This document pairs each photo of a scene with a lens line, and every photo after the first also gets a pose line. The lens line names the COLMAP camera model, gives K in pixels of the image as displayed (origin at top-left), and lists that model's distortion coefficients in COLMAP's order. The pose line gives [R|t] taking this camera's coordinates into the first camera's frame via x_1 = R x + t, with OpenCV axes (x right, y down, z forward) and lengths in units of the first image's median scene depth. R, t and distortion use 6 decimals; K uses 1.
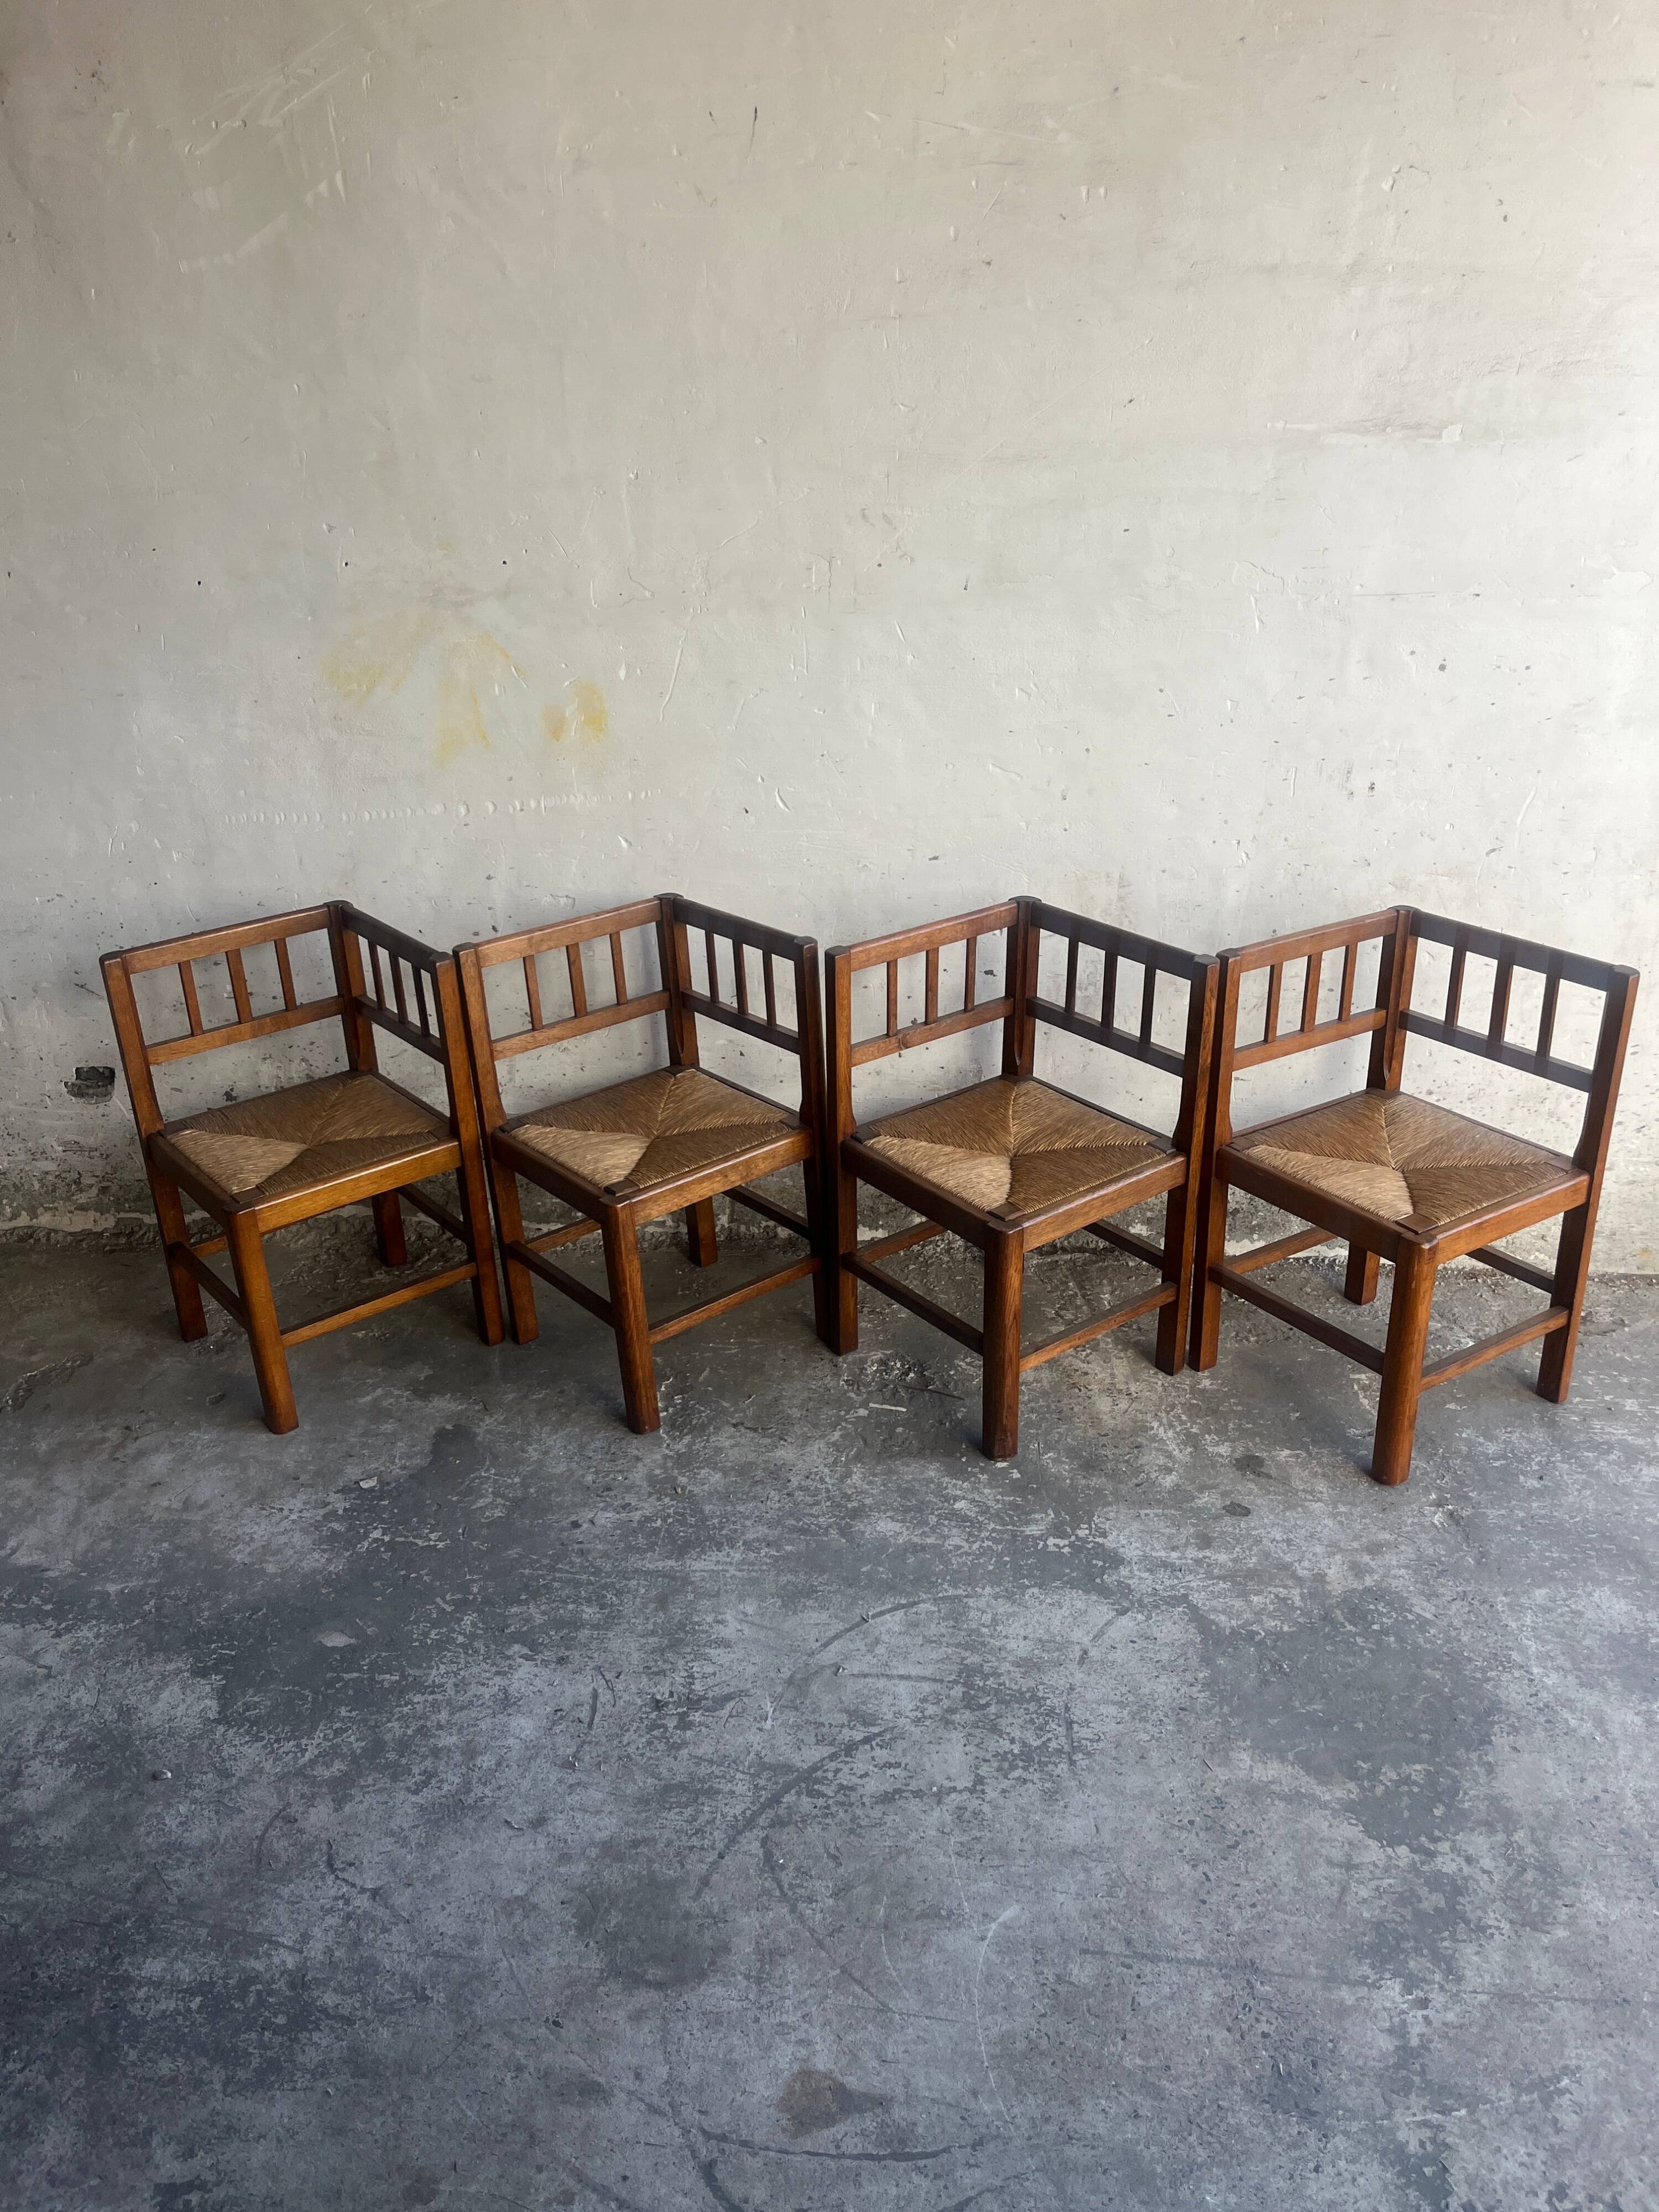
lens RADIAL K [[1656.2, 0, 822.5], [0, 1656.2, 1114.4], [0, 0, 1]] dist [0.048828, -0.064718]
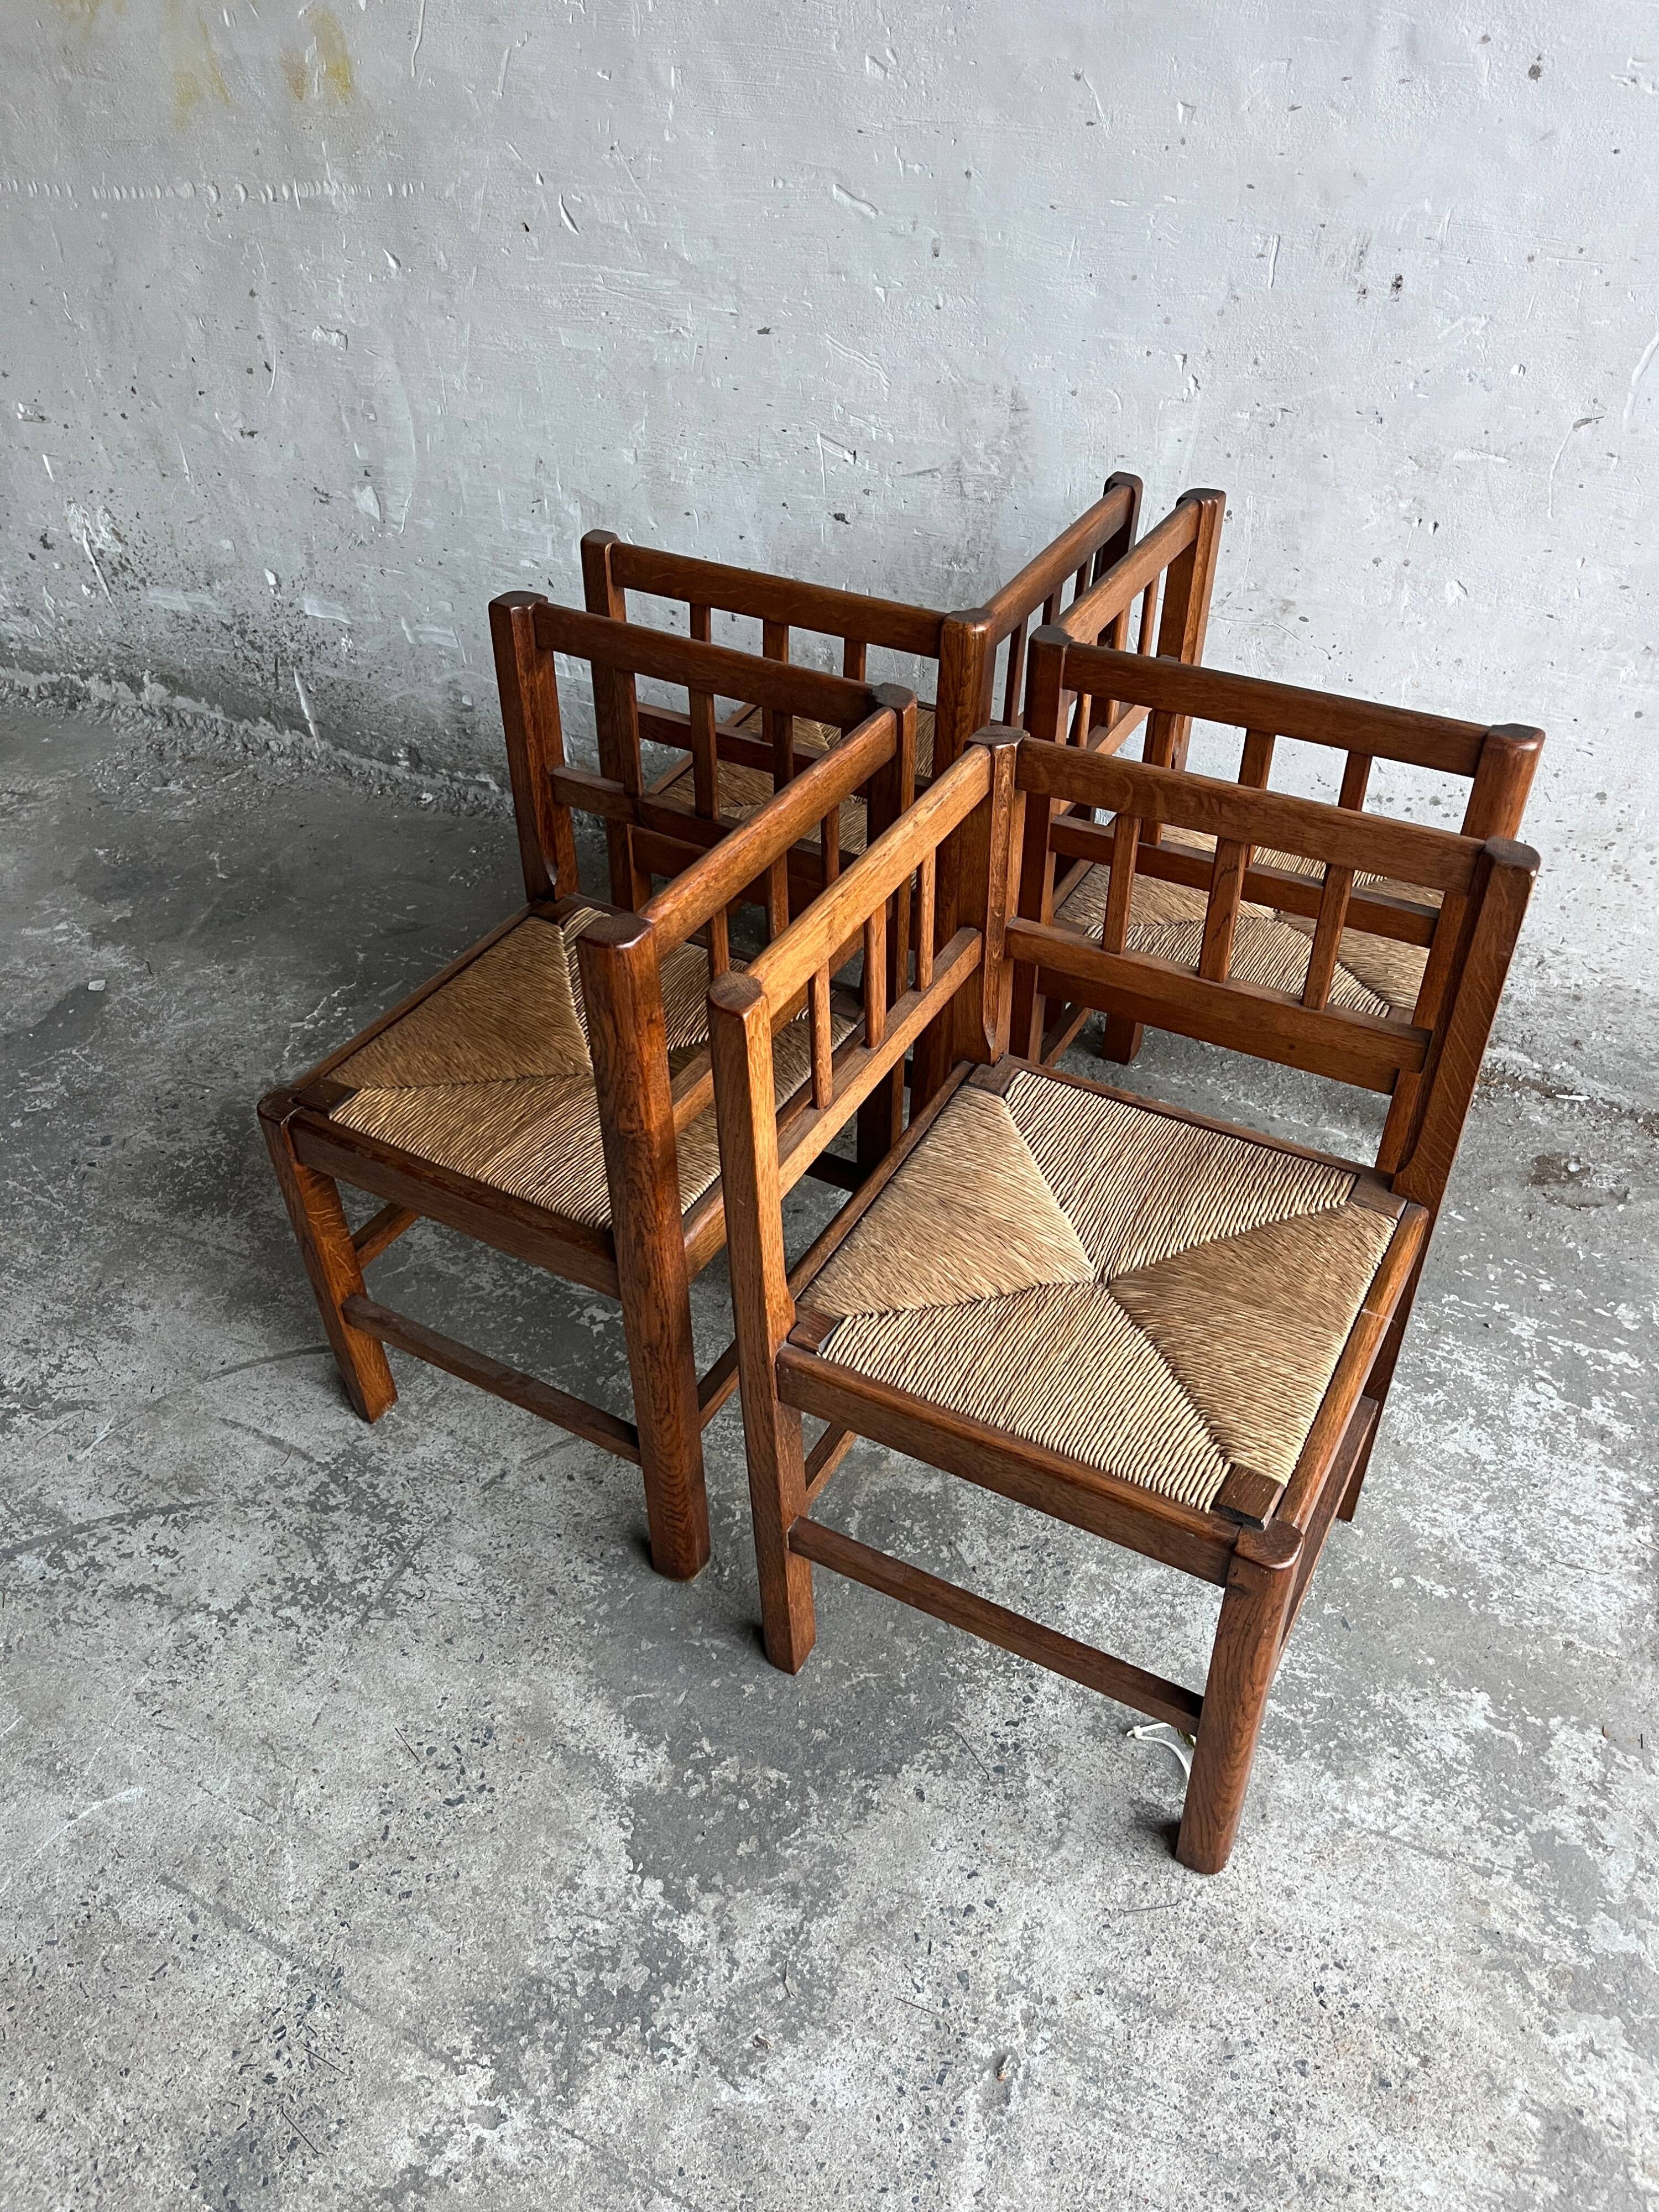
lens RADIAL K [[1661.2, 0, 820.2], [0, 1661.2, 1099.6], [0, 0, 1]] dist [0.071285, -0.105338]
pose [[0.940018, 0.228305, -0.253462, 0.455835], [-0.147636, 0.942108, 0.301060, -0.091158], [0.307522, -0.245582, 0.919304, 0.390261]]
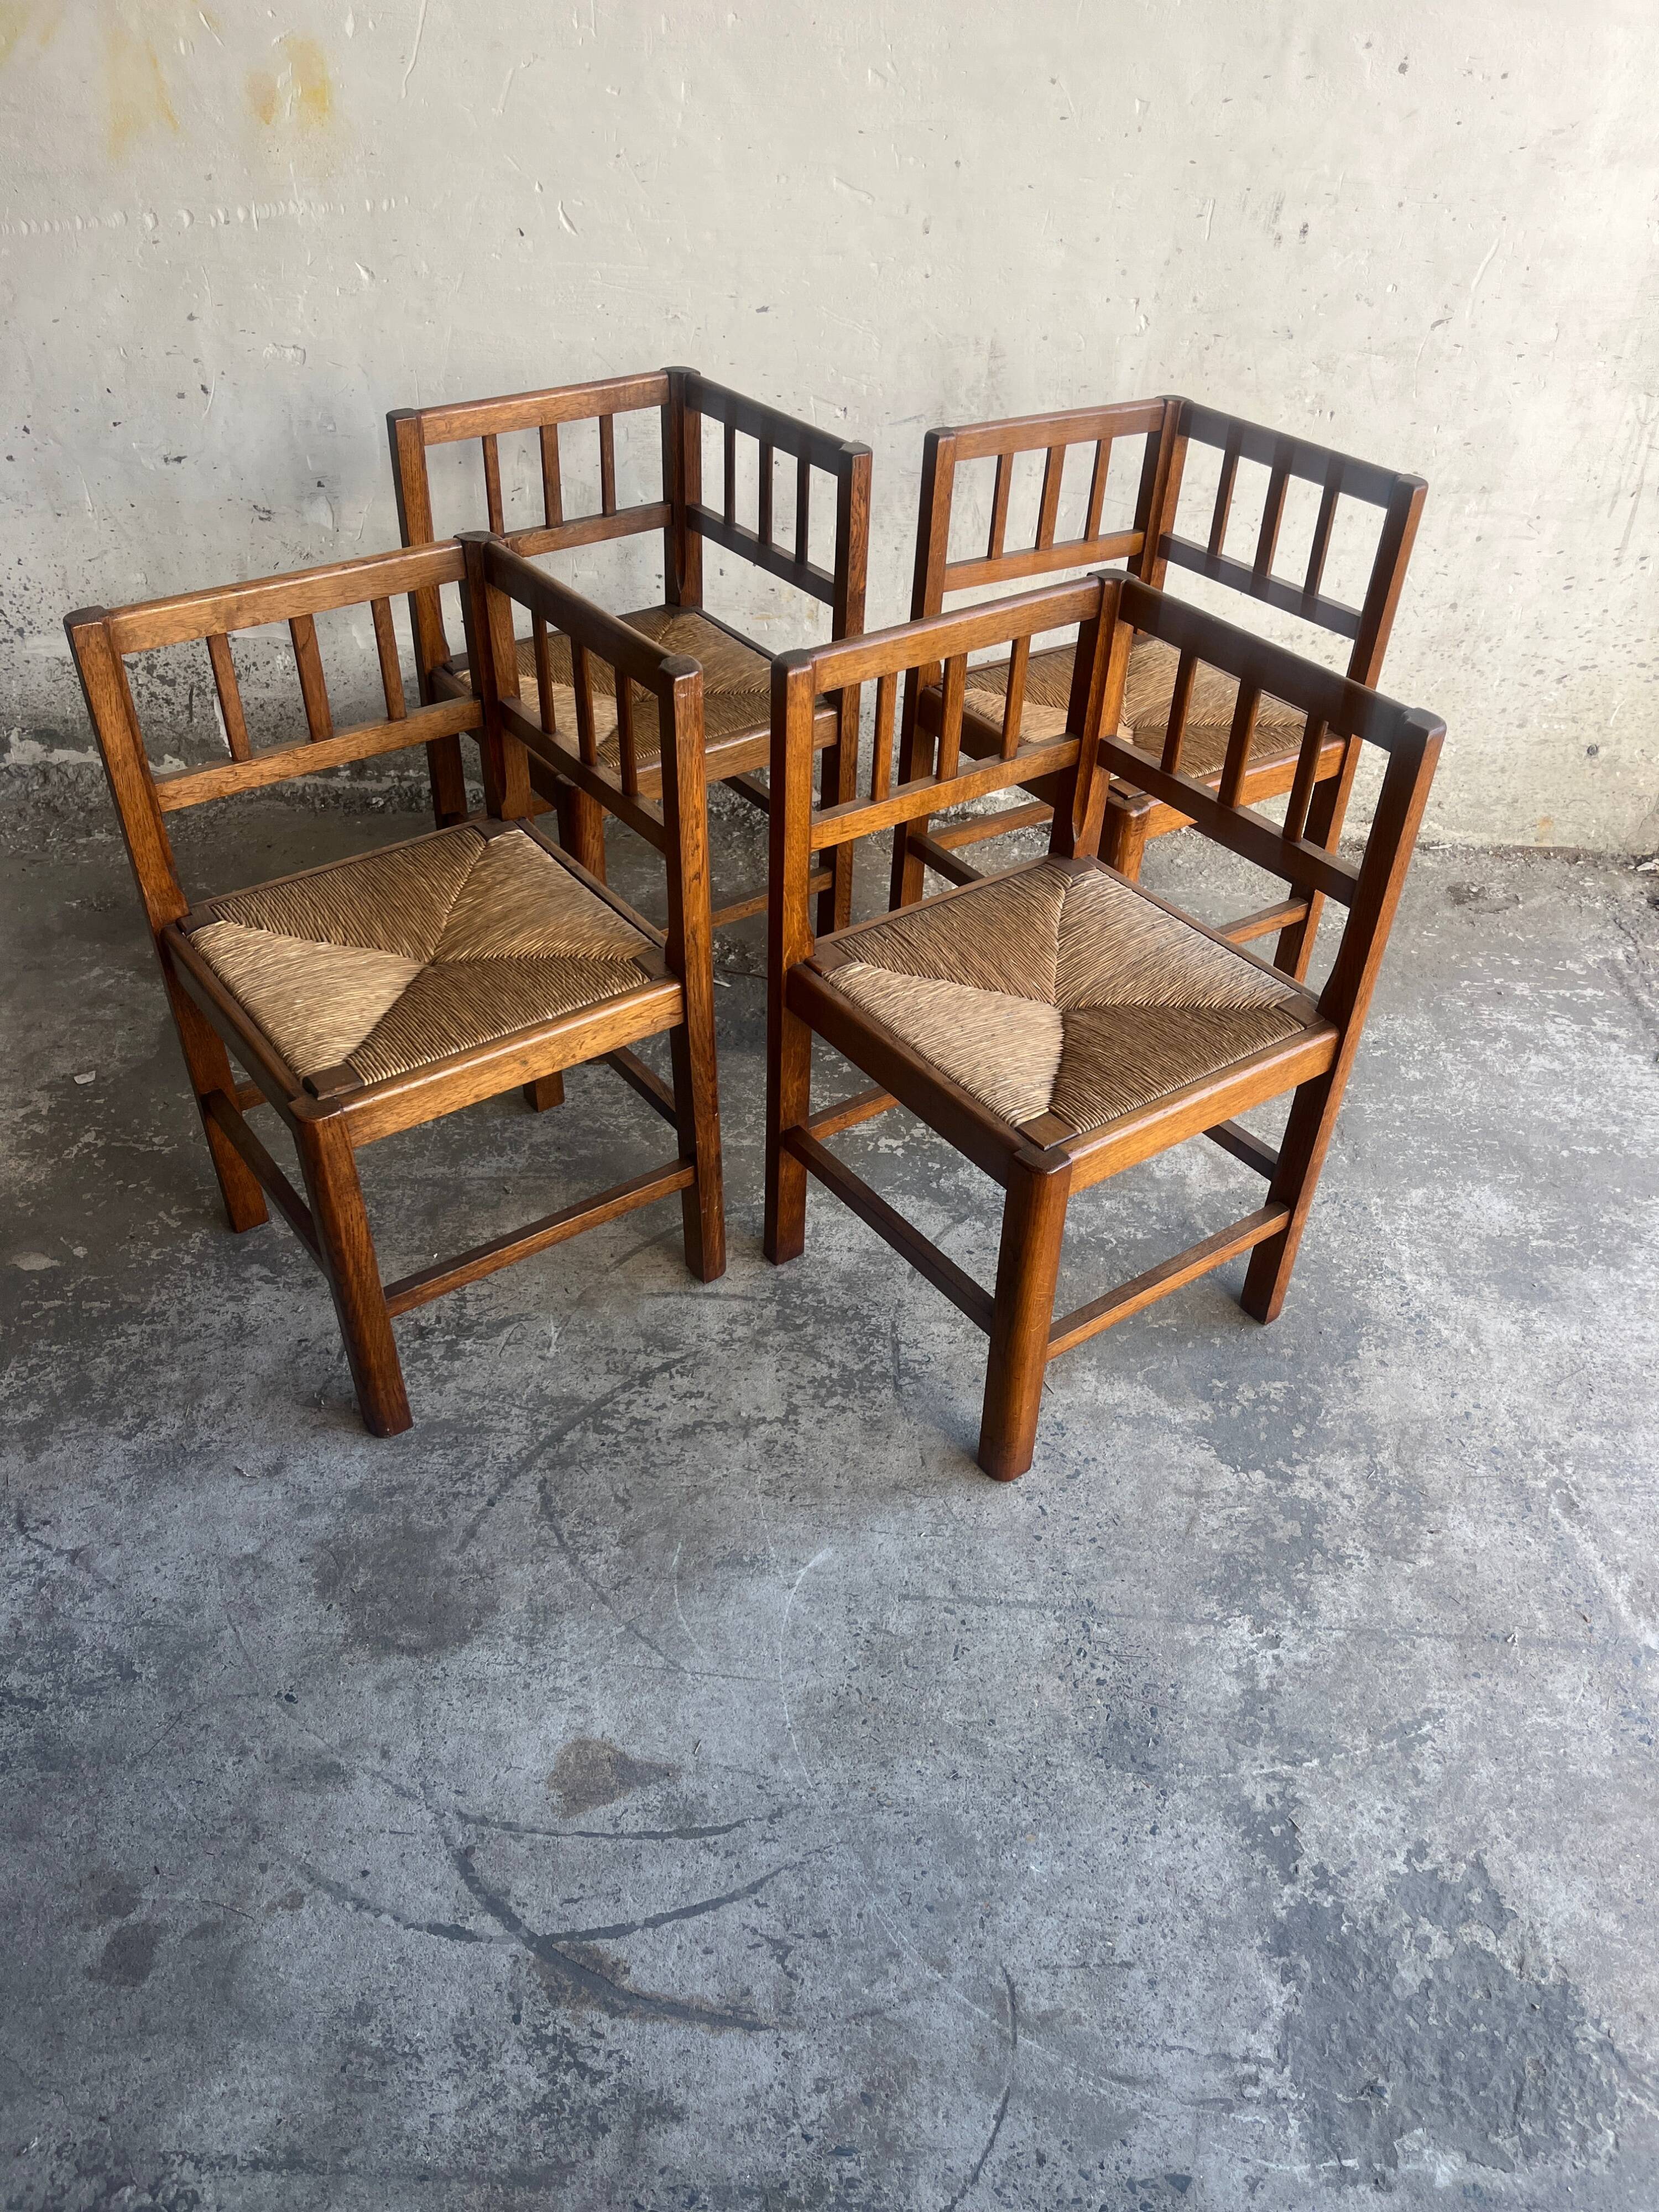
lens RADIAL K [[1664.4, 0, 829.5], [0, 1664.4, 1106.0], [0, 0, 1]] dist [0.047292, -0.058702]
pose [[0.995533, -0.004688, 0.094296, 0.029140], [-0.018051, 0.970890, 0.238844, 0.031319], [-0.092671, -0.239479, 0.966469, 0.173275]]
